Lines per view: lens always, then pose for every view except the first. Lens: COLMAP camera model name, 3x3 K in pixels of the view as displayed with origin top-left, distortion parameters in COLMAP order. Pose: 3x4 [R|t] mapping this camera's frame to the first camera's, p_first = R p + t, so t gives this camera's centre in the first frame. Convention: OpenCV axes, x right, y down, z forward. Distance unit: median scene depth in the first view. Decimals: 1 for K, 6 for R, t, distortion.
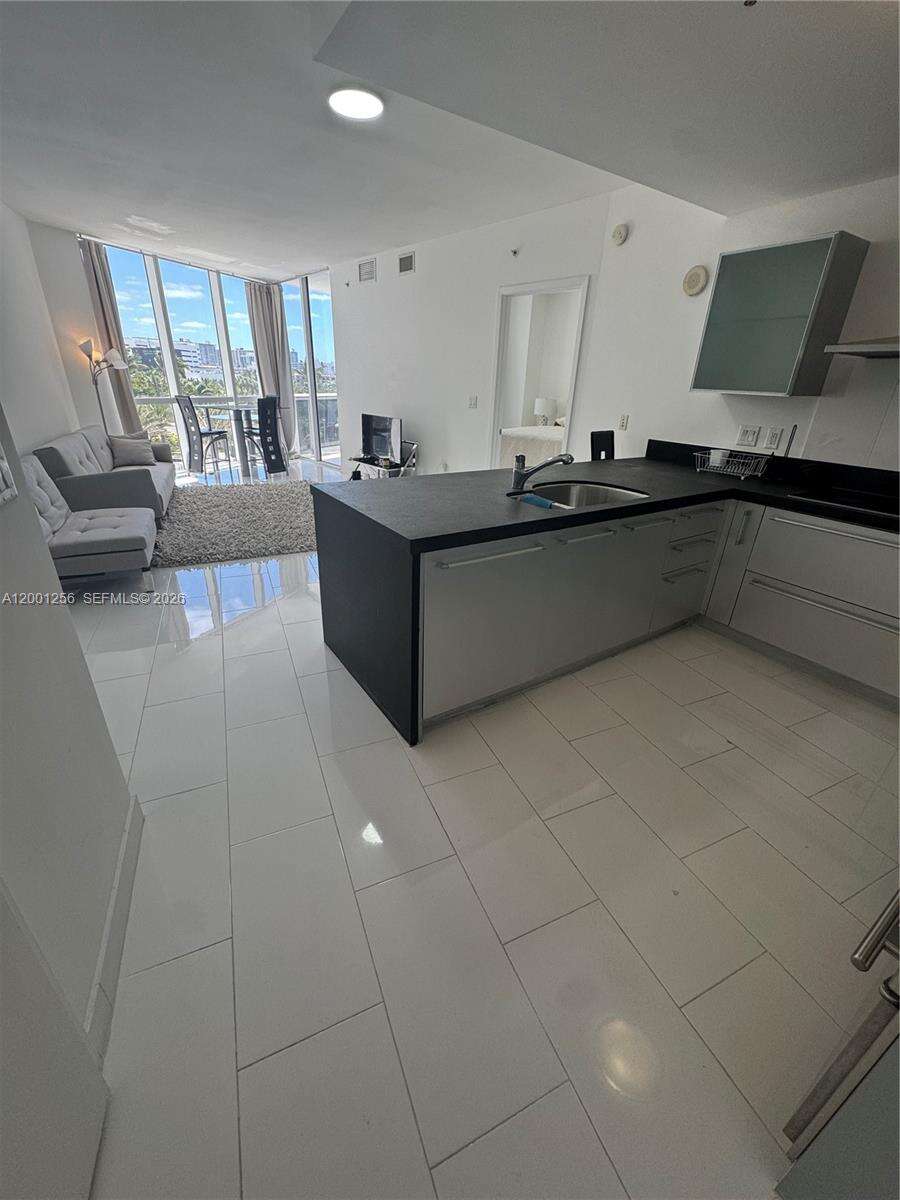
lens RADIAL K [[477.9, 0, 450.5], [0, 477.9, 601.5], [0, 0, 1]] dist [-0.002509, -0.000463]
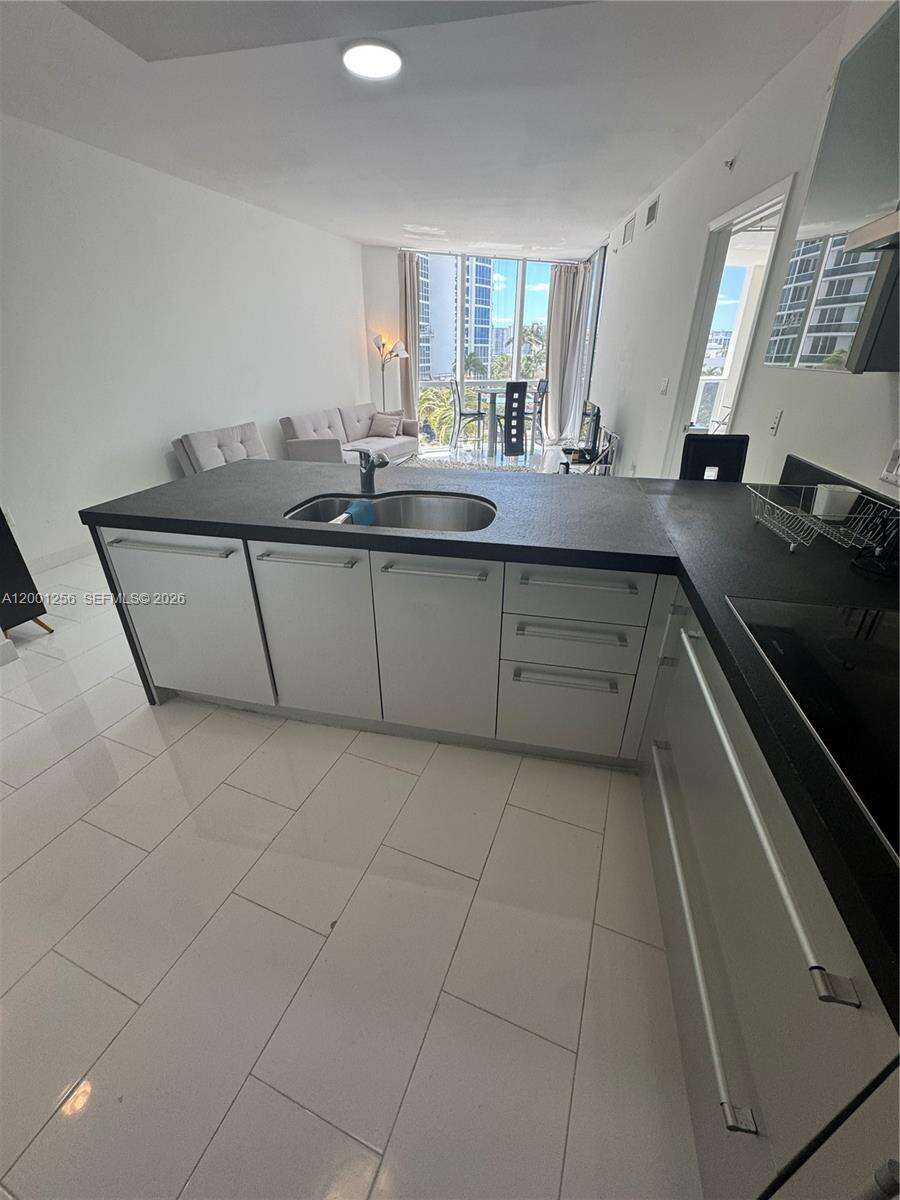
lens RADIAL K [[477.9, 0, 449.9], [0, 477.9, 601.5], [0, 0, 1]] dist [-0.002509, -0.000463]
pose [[0.700430, 0.296929, -0.649023, 0.519479], [-0.278778, 0.950934, 0.134194, -0.130620], [0.657024, 0.086939, 0.748839, 0.310625]]
